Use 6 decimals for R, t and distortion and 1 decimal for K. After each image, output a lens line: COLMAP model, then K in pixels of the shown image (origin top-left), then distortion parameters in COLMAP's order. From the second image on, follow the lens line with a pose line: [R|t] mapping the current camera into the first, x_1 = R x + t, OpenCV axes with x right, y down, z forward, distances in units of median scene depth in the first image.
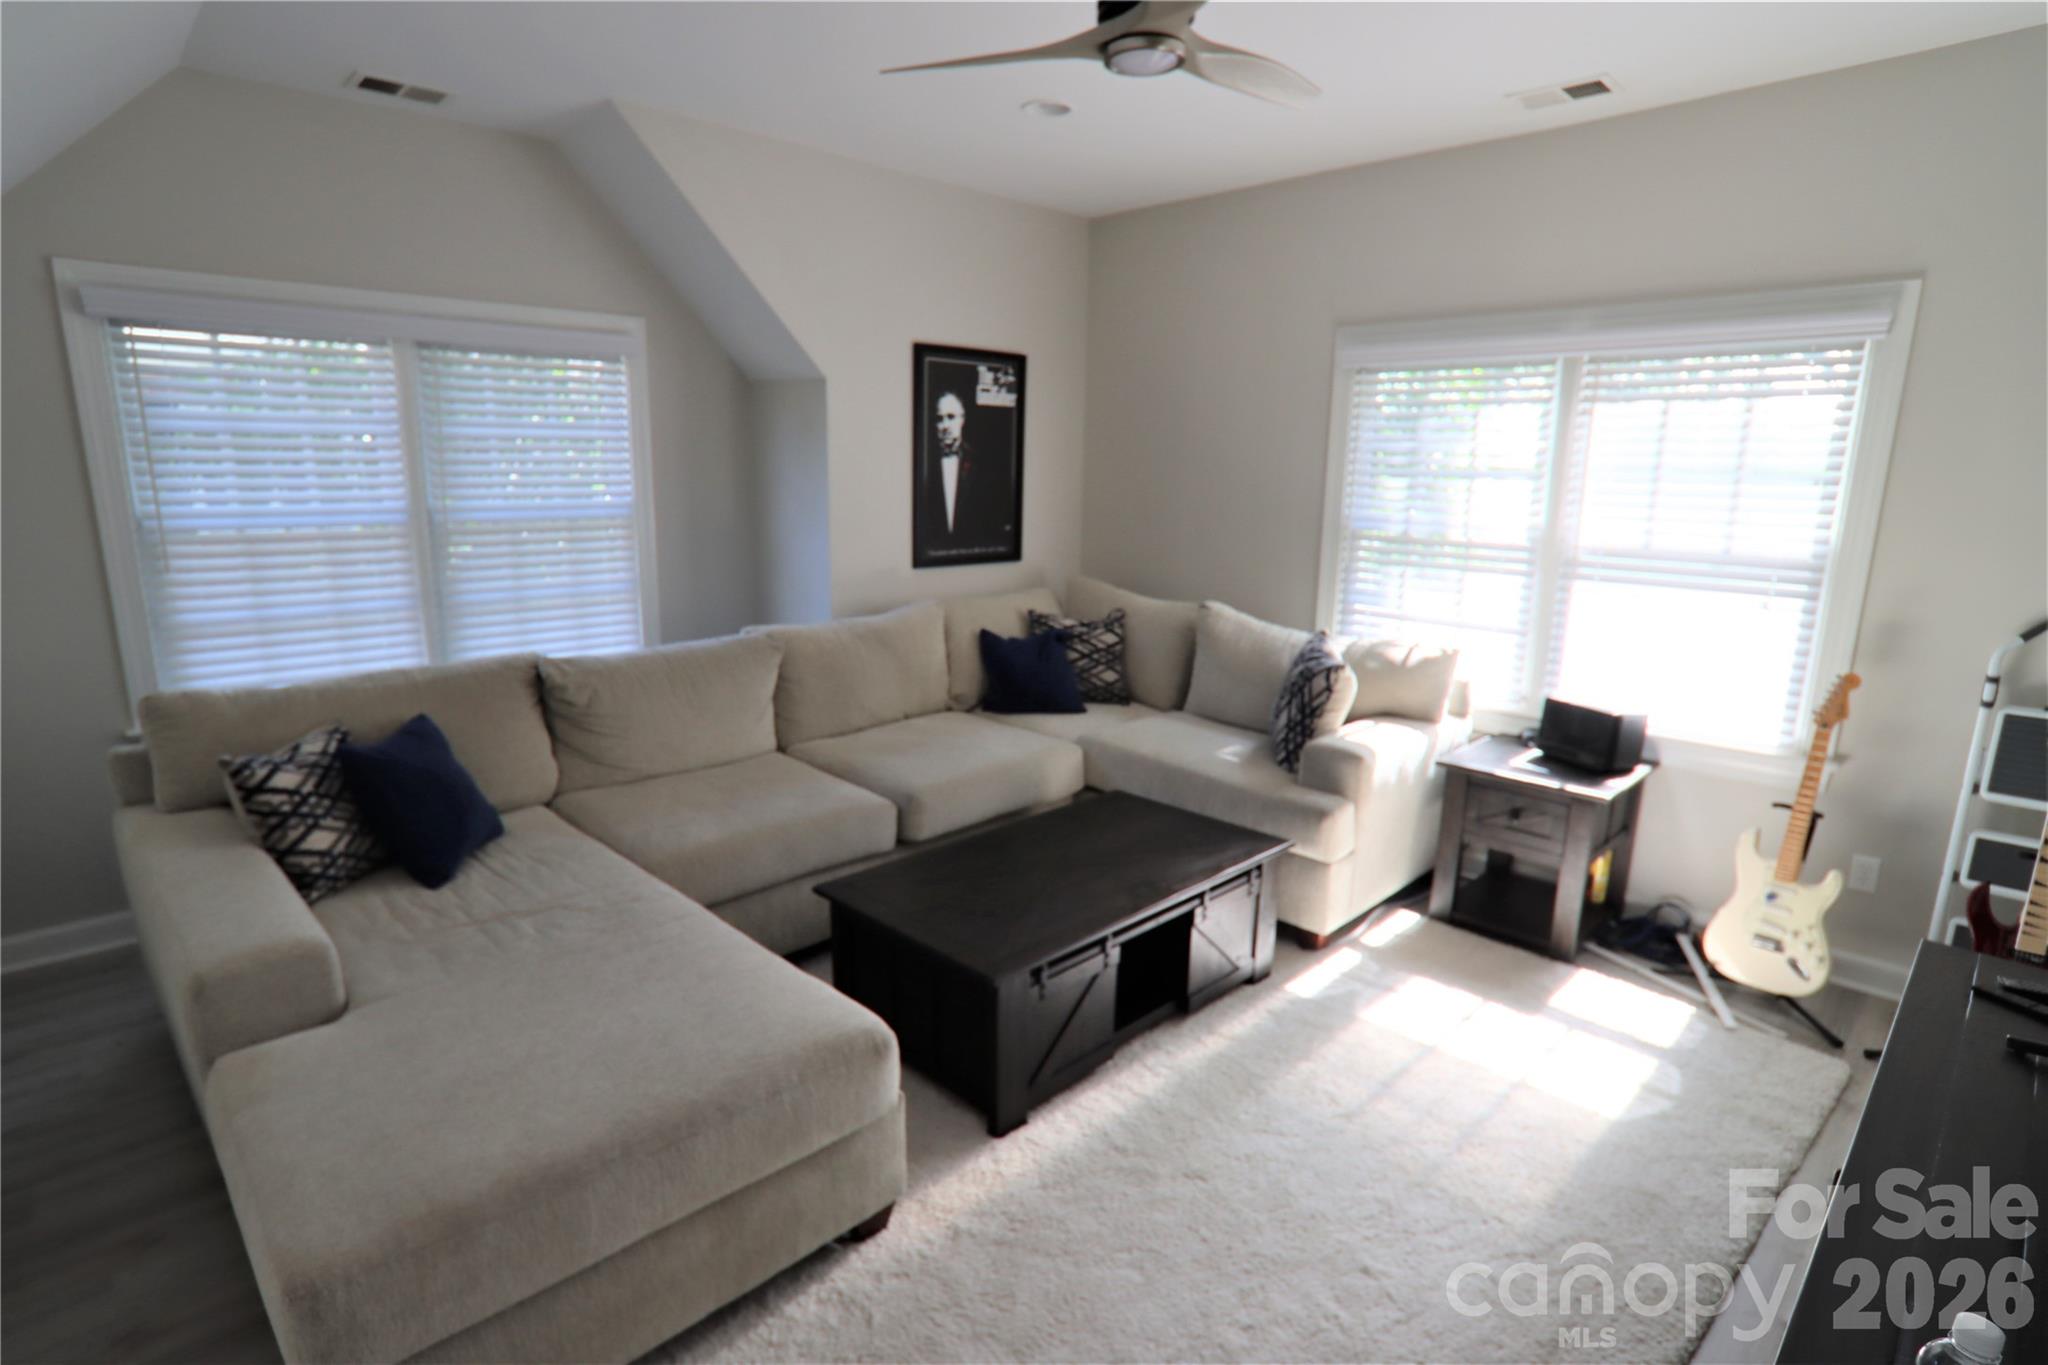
lens RADIAL K [[1037.0, 0, 1003.5], [0, 1037.0, 692.9], [0, 0, 1]] dist [-0.066838, 0.035470]
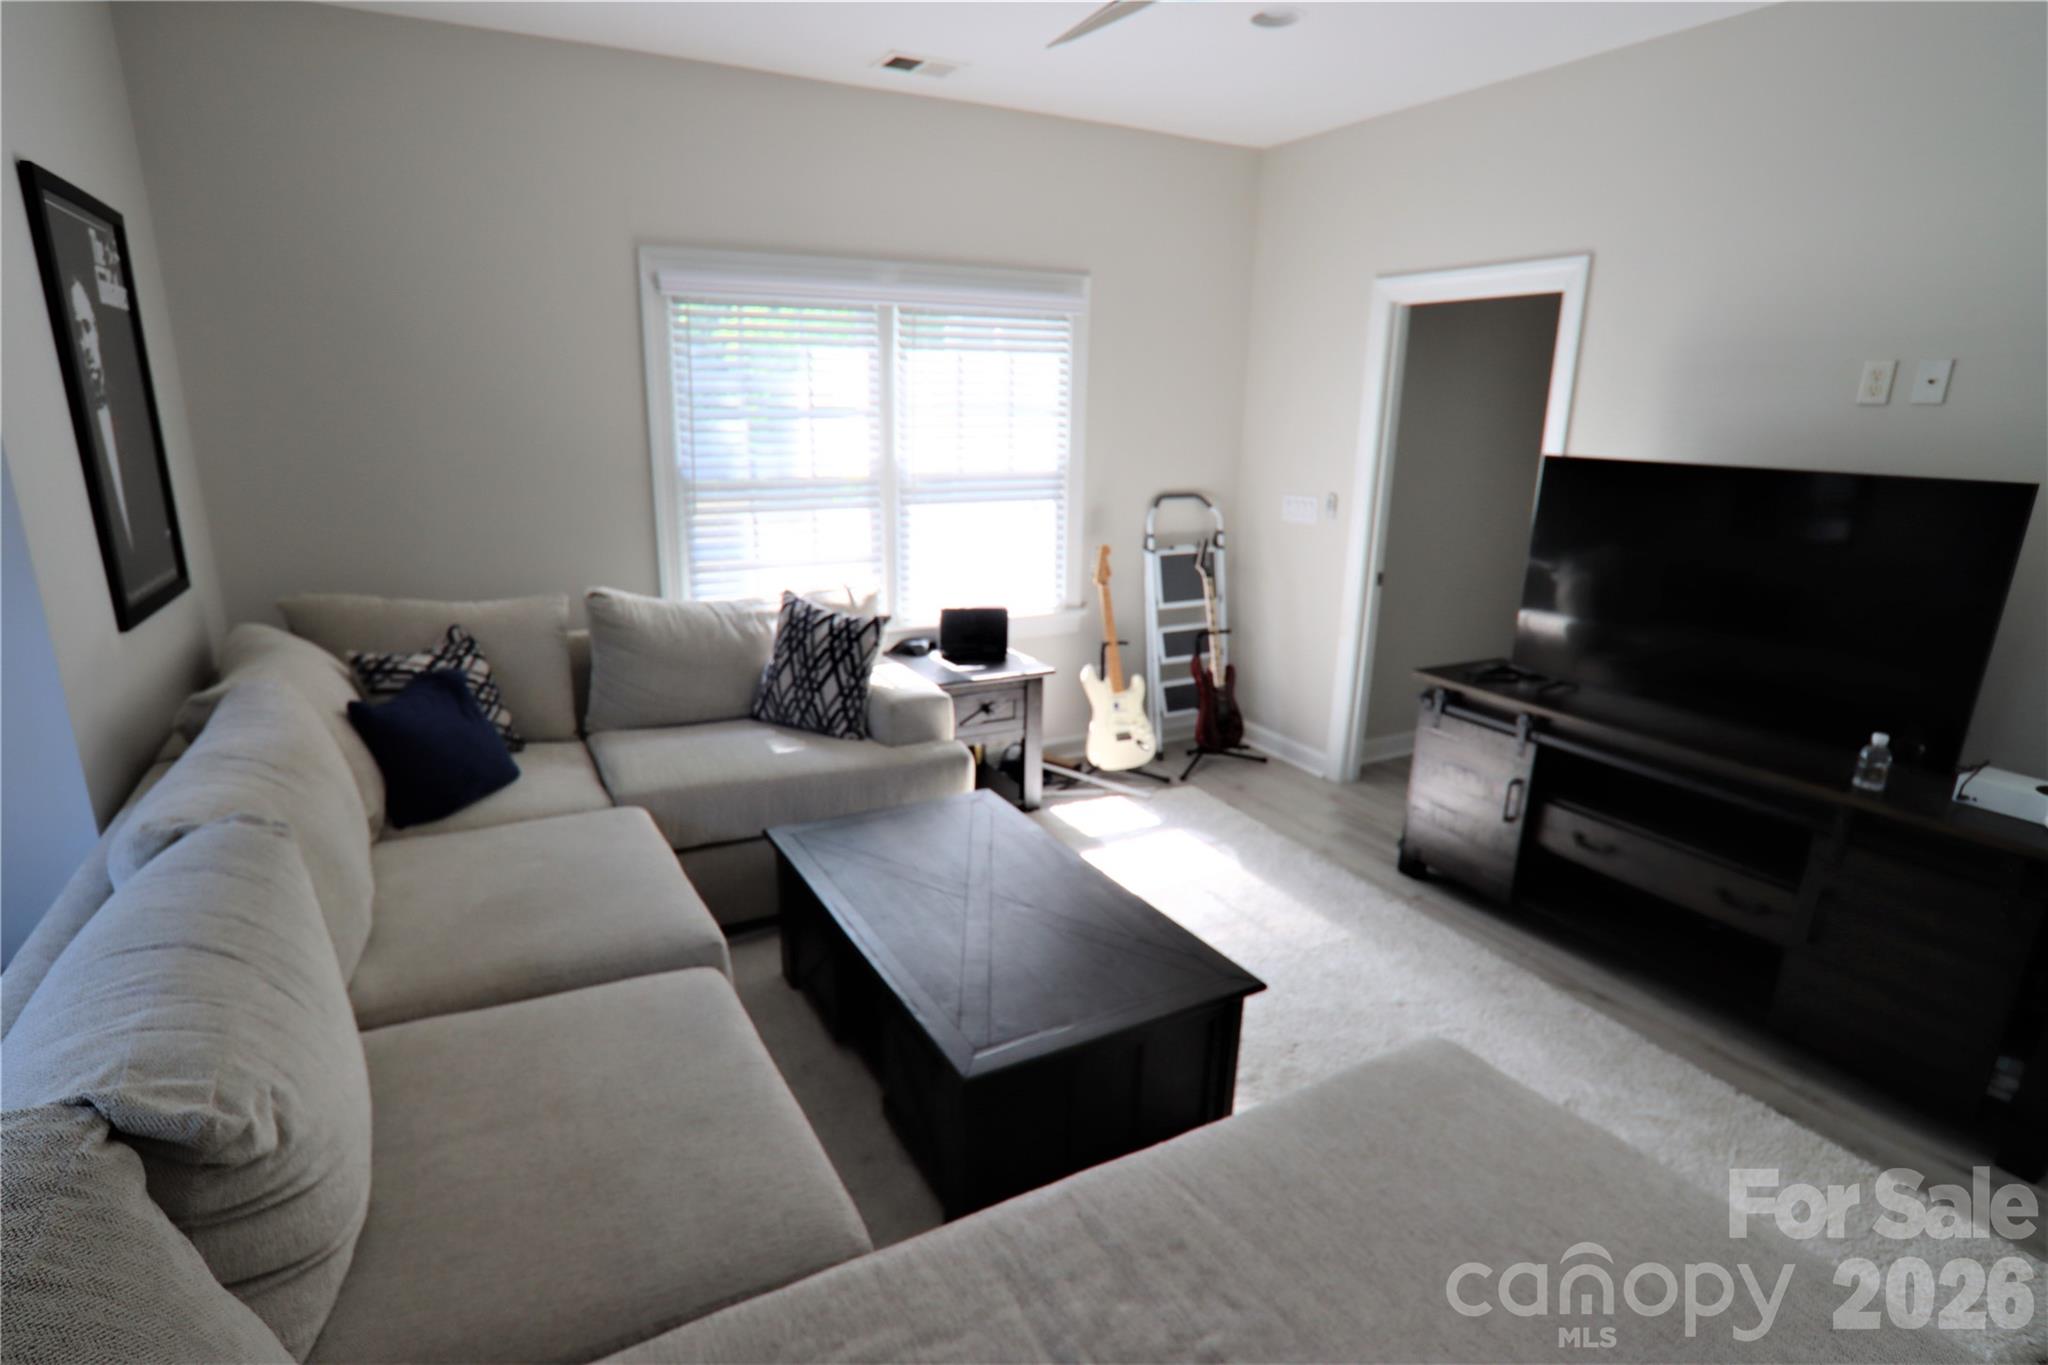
lens RADIAL K [[1037.0, 0, 1003.5], [0, 1037.0, 692.9], [0, 0, 1]] dist [-0.066838, 0.035470]
pose [[0.286116, -0.269154, 0.919616, -0.560274], [0.200411, 0.955321, 0.217251, -0.147482], [-0.937002, 0.122142, 0.327274, 0.574730]]
